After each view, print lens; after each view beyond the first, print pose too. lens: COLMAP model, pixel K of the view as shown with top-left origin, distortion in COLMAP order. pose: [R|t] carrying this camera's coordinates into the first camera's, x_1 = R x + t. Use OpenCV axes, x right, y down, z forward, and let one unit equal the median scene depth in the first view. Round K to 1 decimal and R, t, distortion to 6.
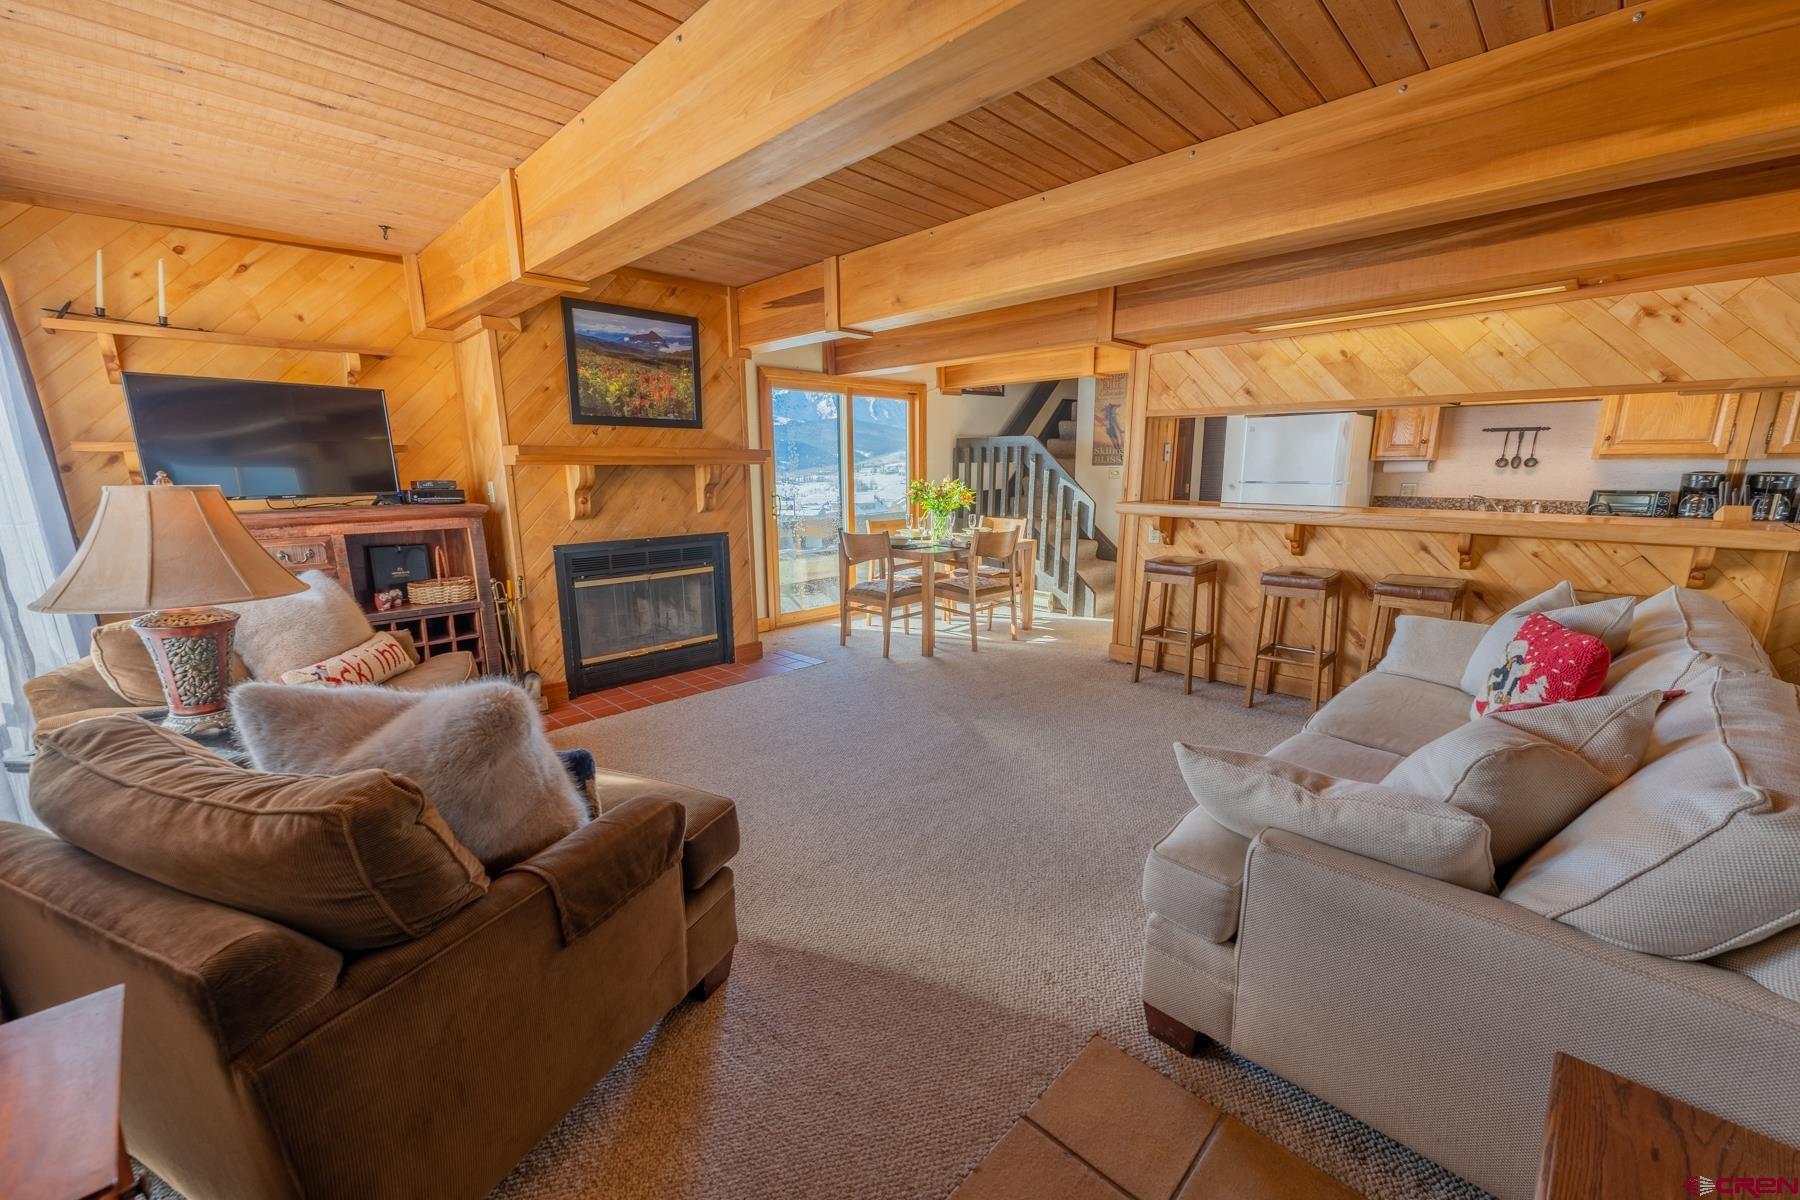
lens RADIAL K [[714.5, 0, 899.2], [0, 714.5, 618.0], [0, 0, 1]] dist [0.001955, 0.000353]
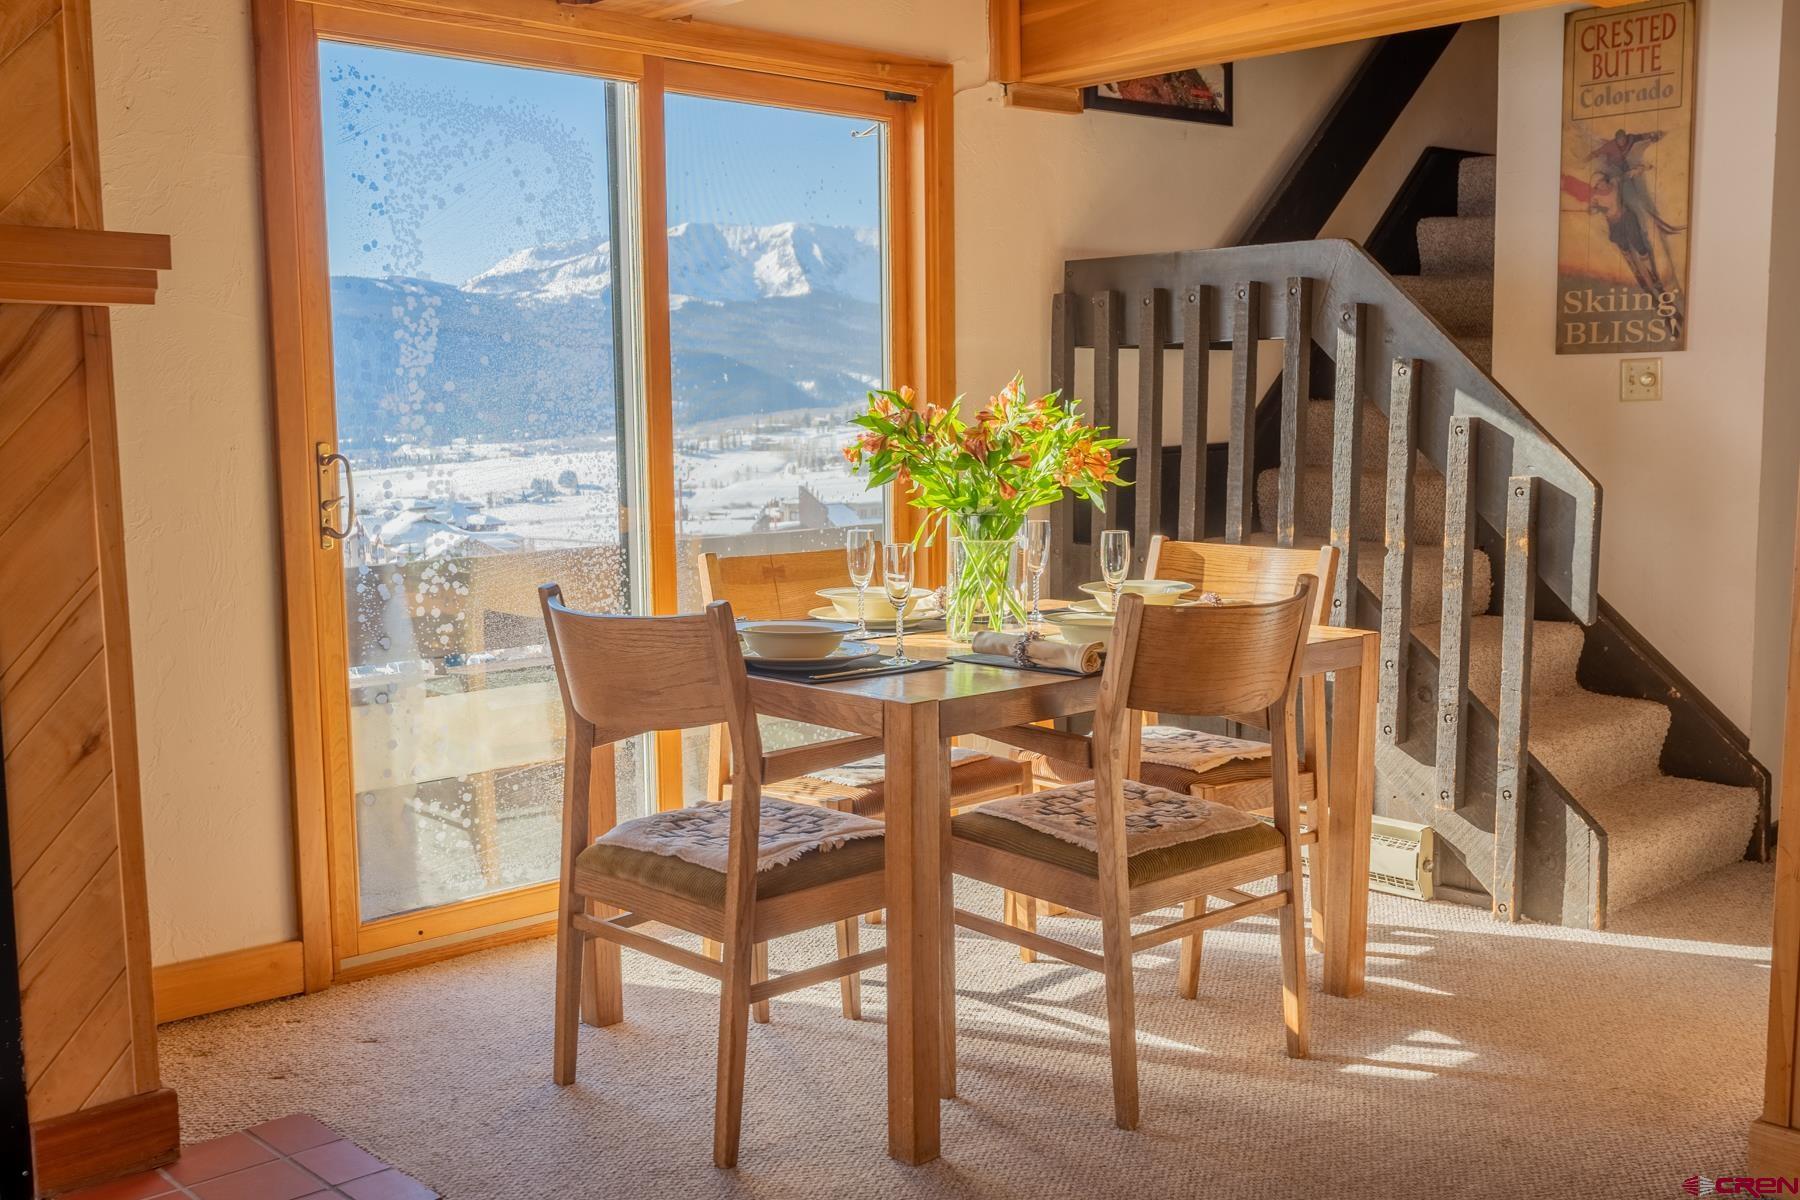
lens RADIAL K [[1804.8, 0, 896.5], [0, 1804.8, 634.5], [0, 0, 1]] dist [0.000656, -0.002537]
pose [[0.999398, 0.000403, -0.034696, 0.052189], [-0.003408, 0.996238, -0.086591, -0.059175], [0.034530, 0.086657, 0.995640, 0.410438]]
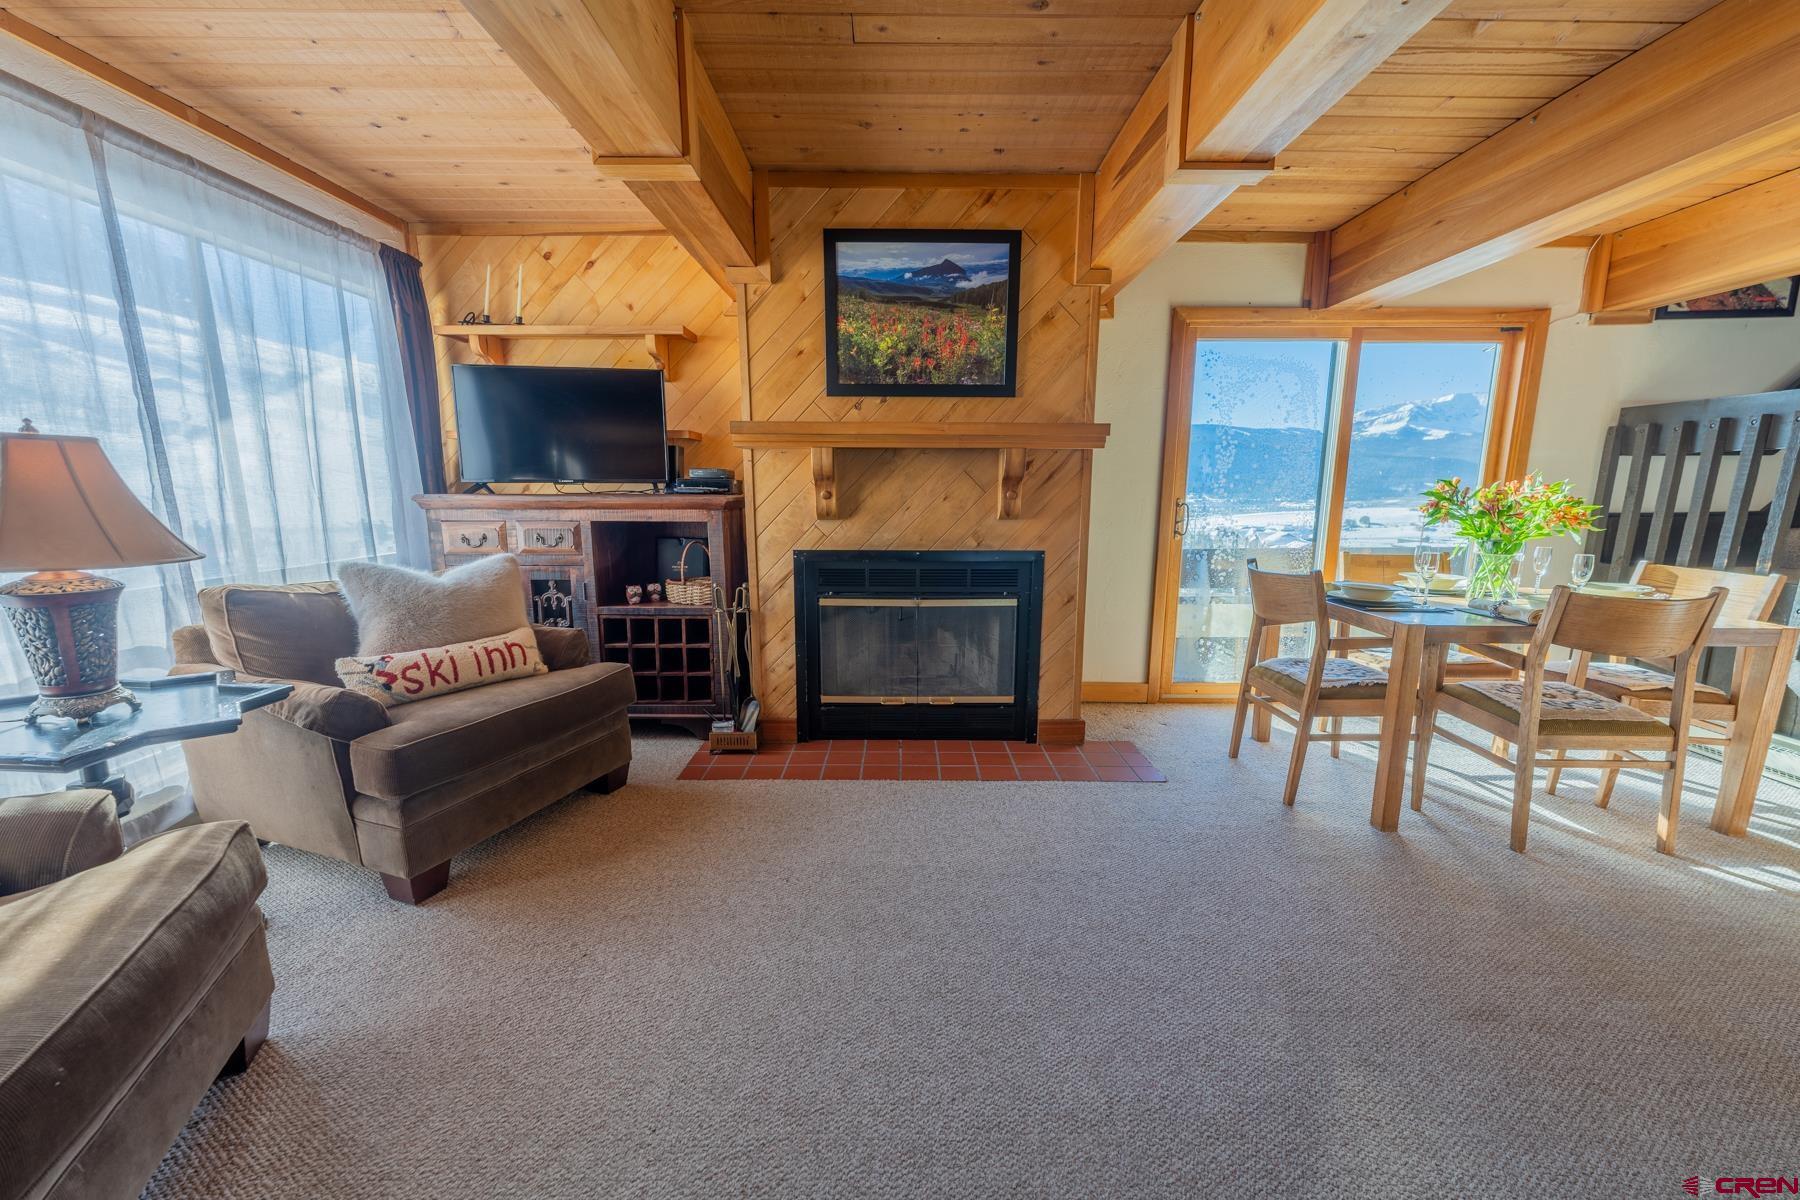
lens RADIAL K [[714.5, 0, 899.2], [0, 714.5, 618.0], [0, 0, 1]] dist [0.001955, 0.000353]
pose [[0.704771, 0.135345, -0.696404, 0.126010], [-0.155649, 0.987215, 0.034344, -0.053993], [0.692149, 0.084190, 0.716827, 0.385716]]
